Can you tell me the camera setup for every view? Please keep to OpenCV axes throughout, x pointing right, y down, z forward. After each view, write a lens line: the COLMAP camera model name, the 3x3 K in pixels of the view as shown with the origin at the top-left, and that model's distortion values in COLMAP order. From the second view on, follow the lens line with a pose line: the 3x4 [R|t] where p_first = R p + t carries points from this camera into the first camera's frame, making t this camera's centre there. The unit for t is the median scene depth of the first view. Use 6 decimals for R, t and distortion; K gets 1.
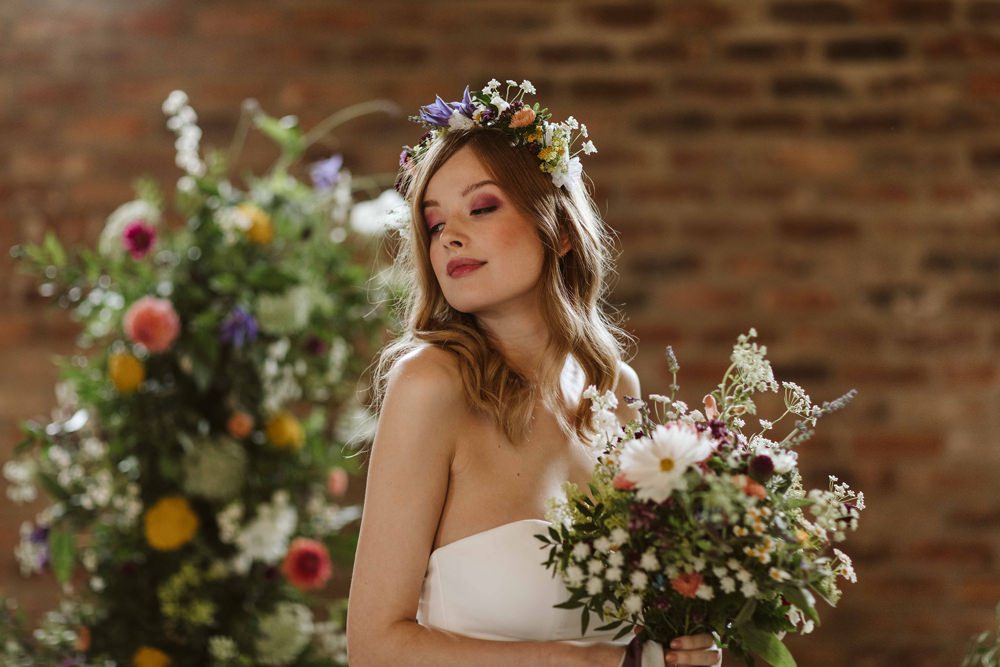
lens RADIAL K [[2966.1, 0, 500.0], [0, 2966.1, 333.5], [0, 0, 1]] dist [0.204369, 1.196074]
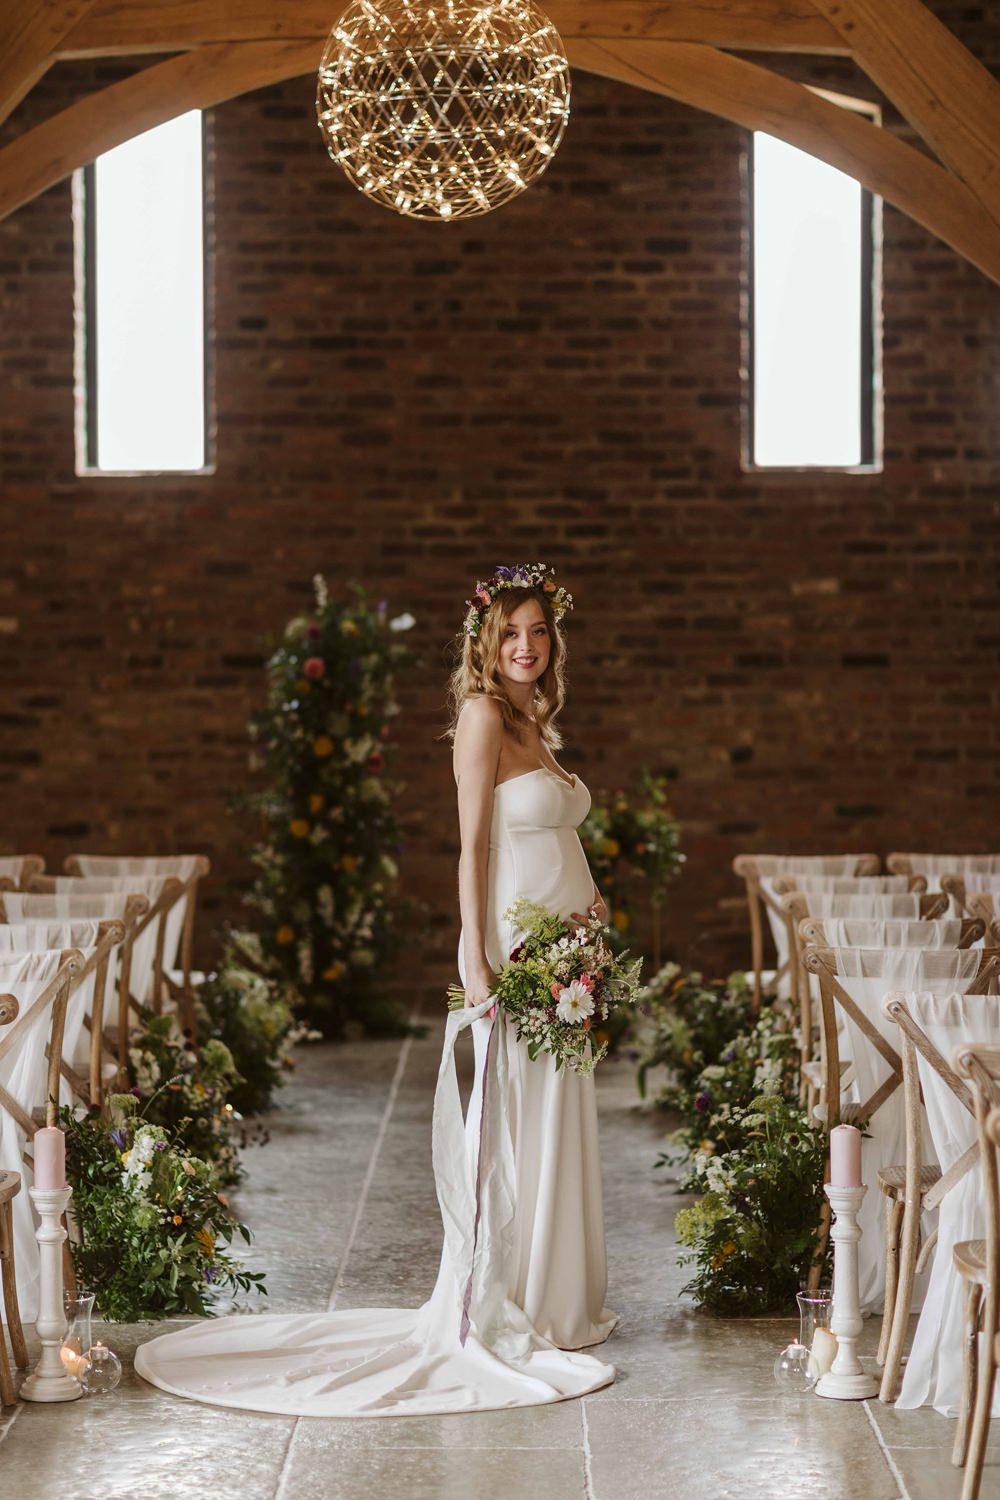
lens RADIAL K [[3416.8, 0, 500.0], [0, 3416.8, 750.0], [0, 0, 1]] dist [-0.048089, 0.144434]
pose [[0.994492, -0.007301, 0.104556, -0.256030], [0.006361, 0.999936, 0.009317, 0.039340], [-0.104617, -0.008601, 0.994475, -1.847684]]
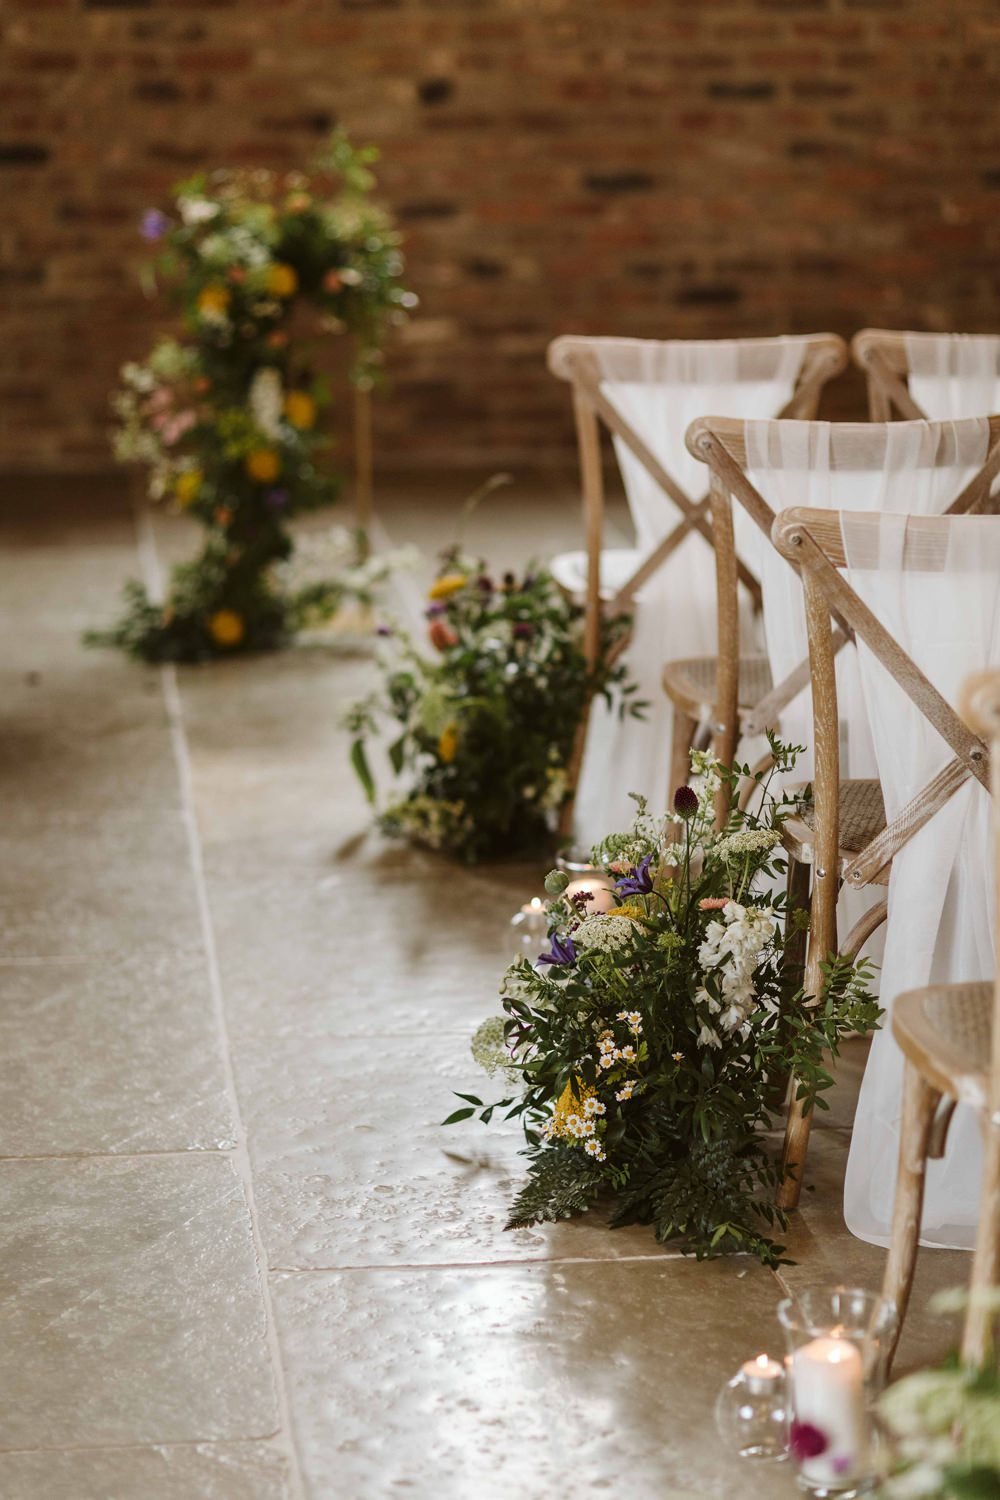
lens RADIAL K [[3744.7, 0, 500.0], [0, 3744.7, 750.0], [0, 0, 1]] dist [-0.026608, 0.616110]
pose [[0.974034, -0.048057, 0.221243, -0.151630], [0.004401, 0.981047, 0.193719, 0.028612], [-0.226360, -0.187715, 0.955785, -0.774088]]
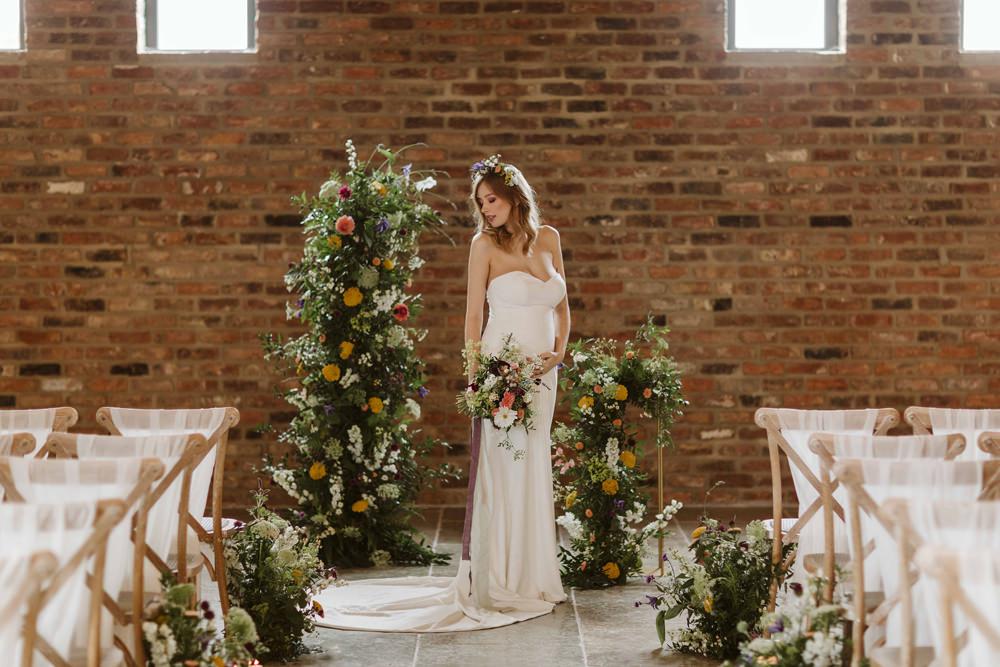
lens RADIAL K [[2496.4, 0, 500.0], [0, 2496.4, 333.5], [0, 0, 1]] dist [-0.026608, 0.616110]
pose [[0.993937, -0.006584, 0.109752, -0.221052], [0.003817, 0.999670, 0.025403, 0.038124], [-0.109883, -0.024831, 0.993634, -1.263626]]
